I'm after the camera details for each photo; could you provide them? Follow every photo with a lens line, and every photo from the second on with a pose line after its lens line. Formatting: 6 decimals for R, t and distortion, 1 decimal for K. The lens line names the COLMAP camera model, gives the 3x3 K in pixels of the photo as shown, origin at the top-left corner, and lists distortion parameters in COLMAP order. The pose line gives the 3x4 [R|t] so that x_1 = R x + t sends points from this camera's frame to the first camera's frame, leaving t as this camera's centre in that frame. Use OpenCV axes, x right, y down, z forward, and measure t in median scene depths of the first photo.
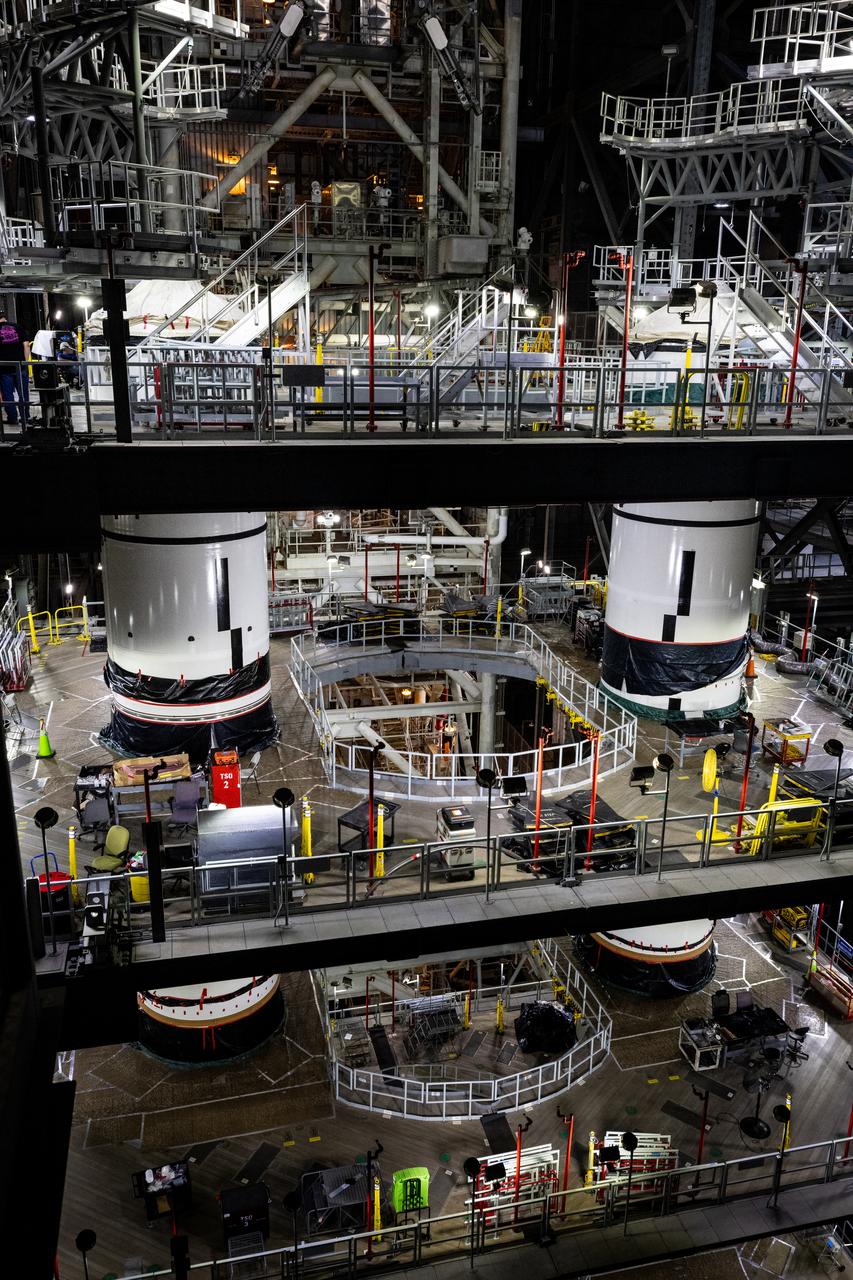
lens RADIAL K [[996.3, 0, 426.0], [0, 996.3, 637.5], [0, 0, 1]] dist [0.004852, -0.008647]
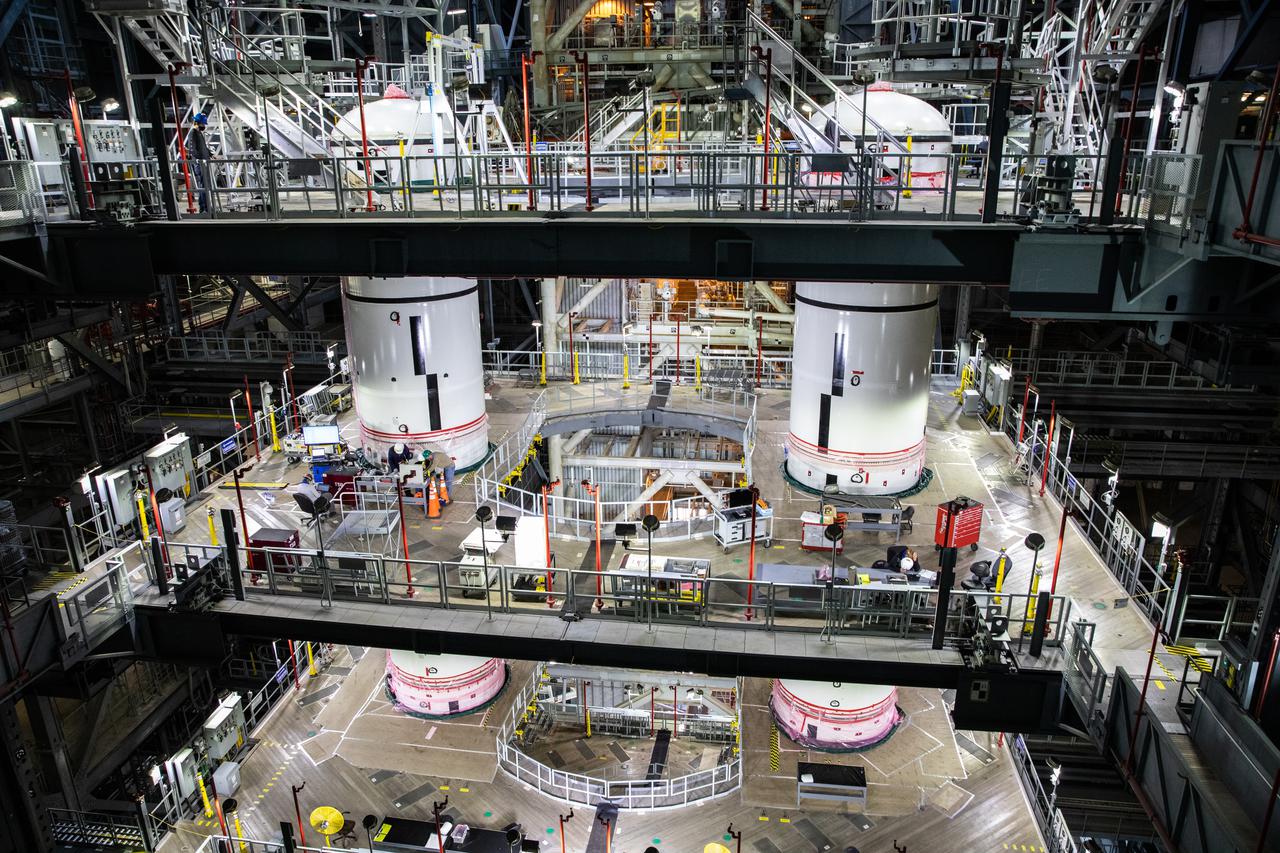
lens RADIAL K [[866.3, 0, 644.4], [0, 866.3, 432.3], [0, 0, 1]] dist [-0.078905, 0.040862]
pose [[0.931538, 0.099317, -0.349819, 0.390981], [-0.085624, 0.994839, 0.054435, -0.016423], [0.353420, -0.020756, 0.935235, 0.086783]]
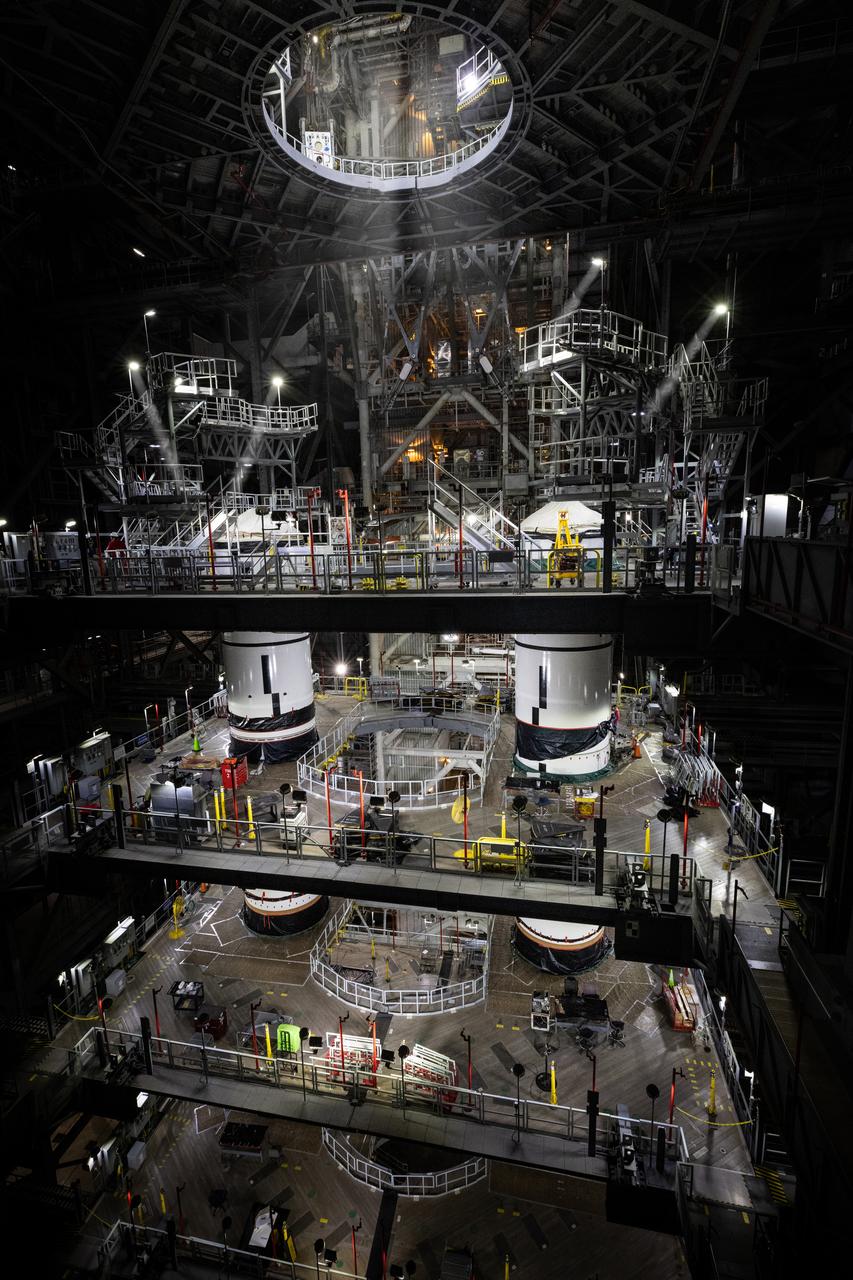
lens RADIAL K [[585.4, 0, 424.5], [0, 585.4, 638.7], [0, 0, 1]] dist [0.003046, -0.001238]
pose [[0.903333, 0.038010, -0.427253, 0.472386], [-0.086189, 0.991835, -0.093992, -0.028022], [0.420192, 0.121731, 0.899233, 0.110736]]
